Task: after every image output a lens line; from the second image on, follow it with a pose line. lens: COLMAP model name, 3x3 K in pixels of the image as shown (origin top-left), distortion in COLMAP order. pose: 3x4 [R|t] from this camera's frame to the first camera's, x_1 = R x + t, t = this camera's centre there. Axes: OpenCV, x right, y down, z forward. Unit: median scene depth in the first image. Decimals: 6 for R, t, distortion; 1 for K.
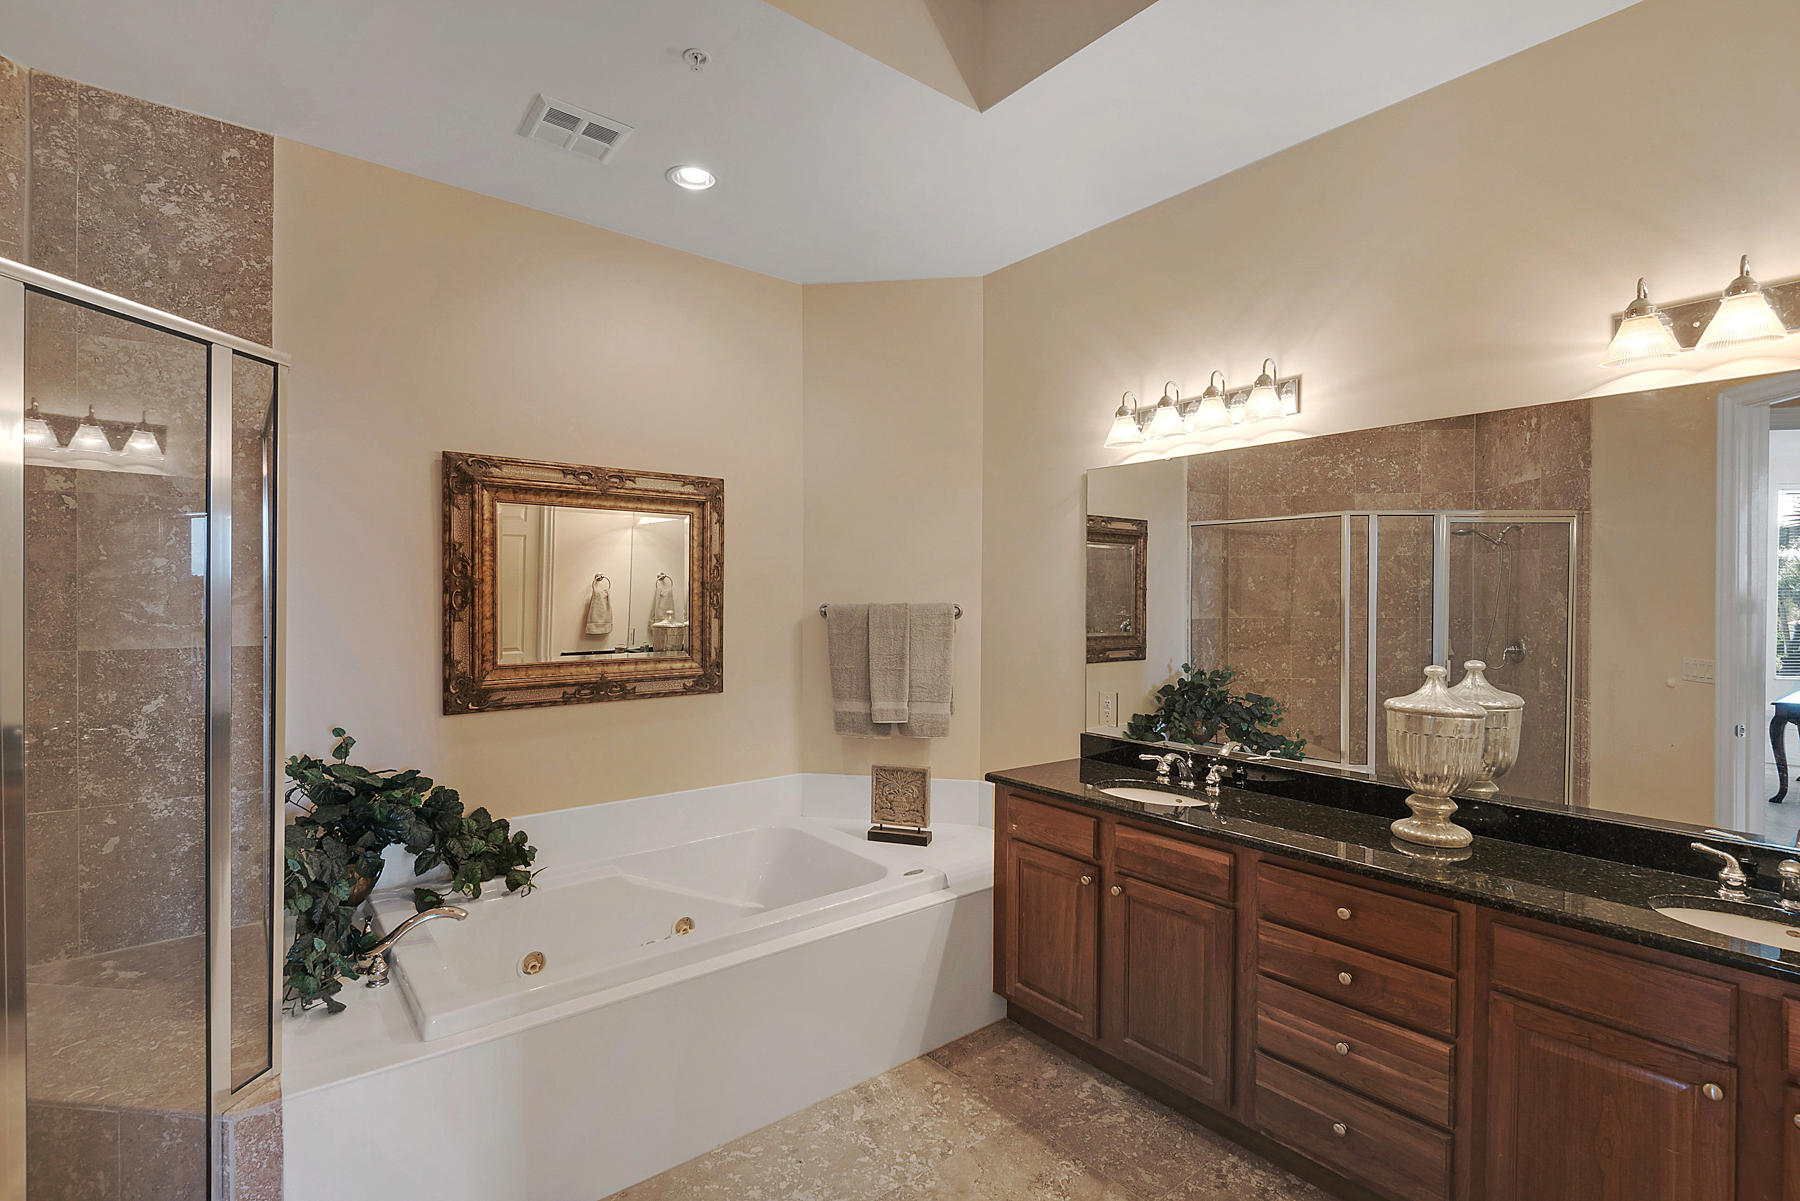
lens RADIAL K [[852.4, 0, 900.7], [0, 852.4, 602.1], [0, 0, 1]] dist [0.002456, -0.000530]
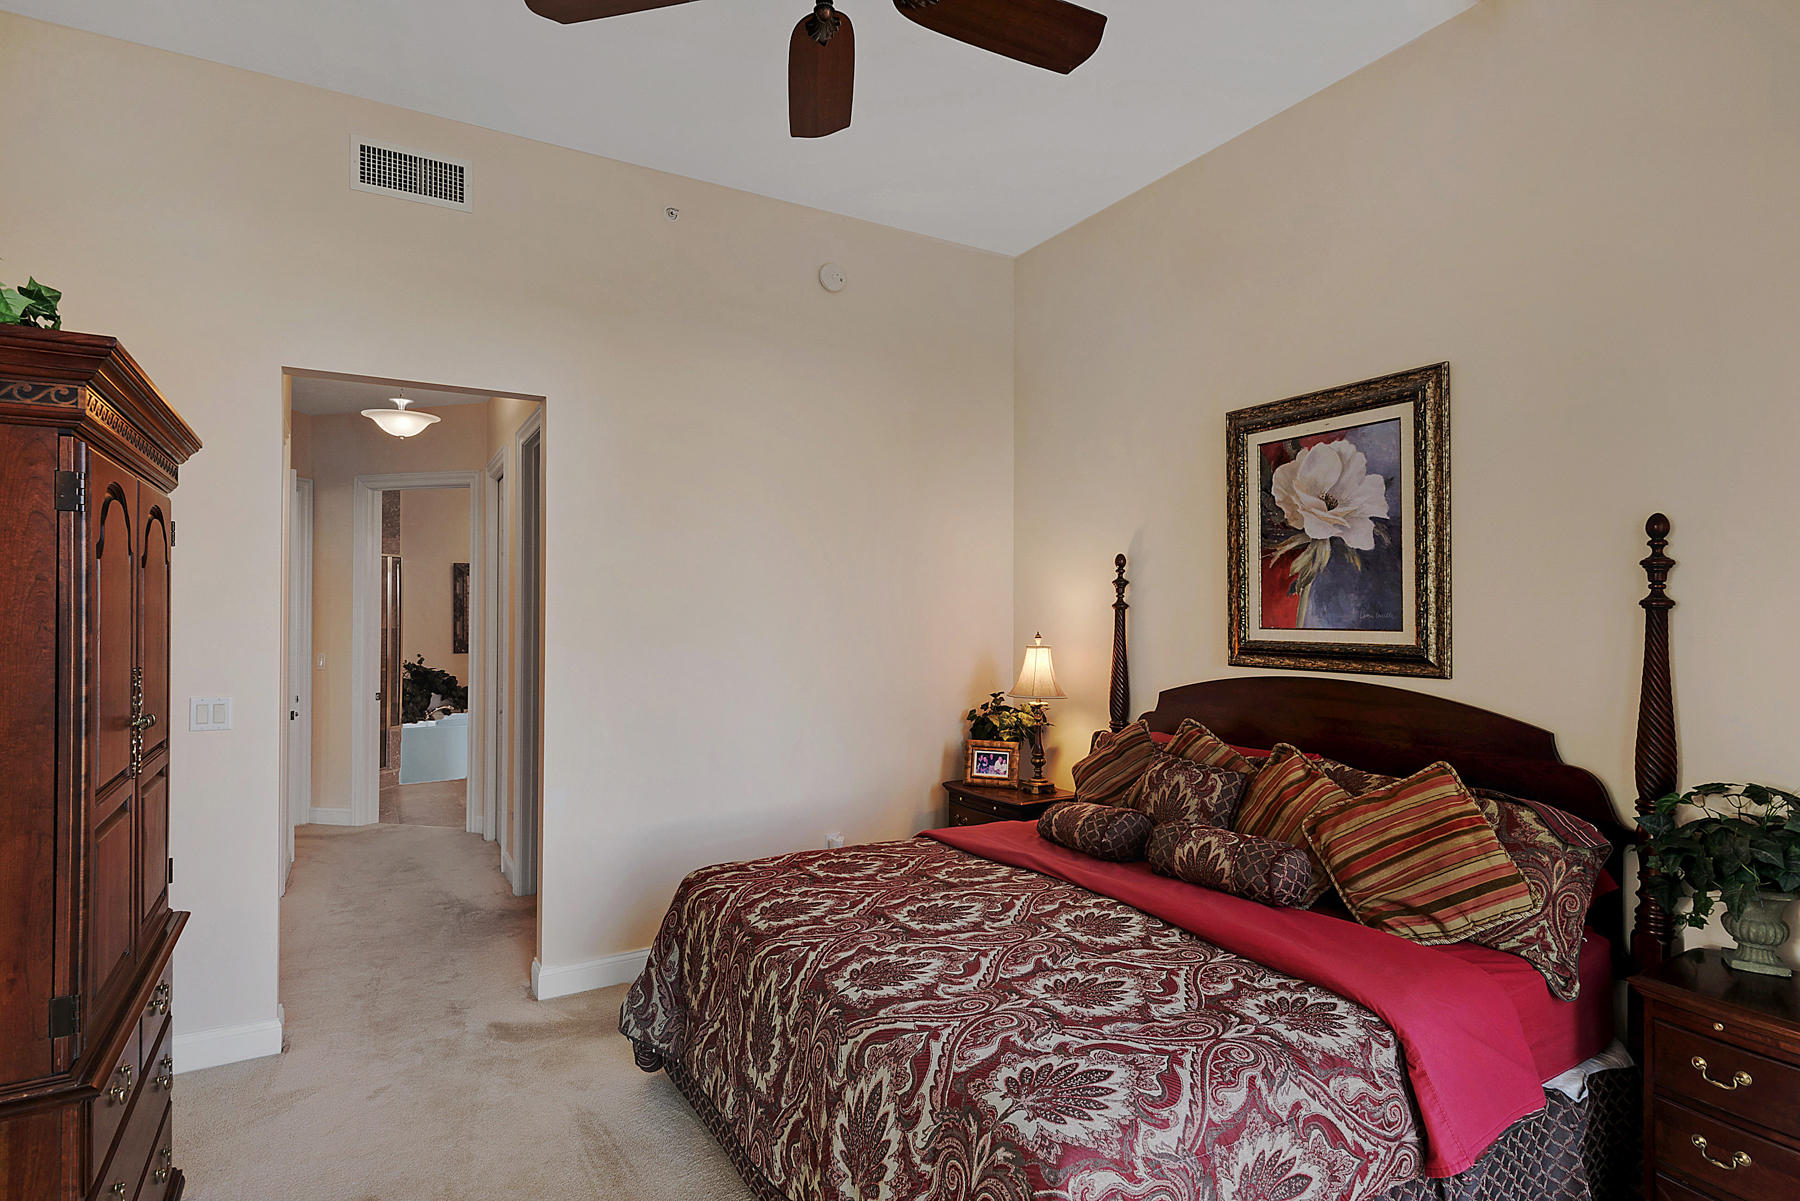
lens RADIAL K [[966.9, 0, 899.8], [0, 966.9, 600.3], [0, 0, 1]] dist [0.022322, -0.008173]
pose [[0.986242, -0.002624, -0.165289, 1.668814], [0.000594, 0.999924, -0.012332, -0.007224], [0.165308, 0.012064, 0.986168, -2.226424]]
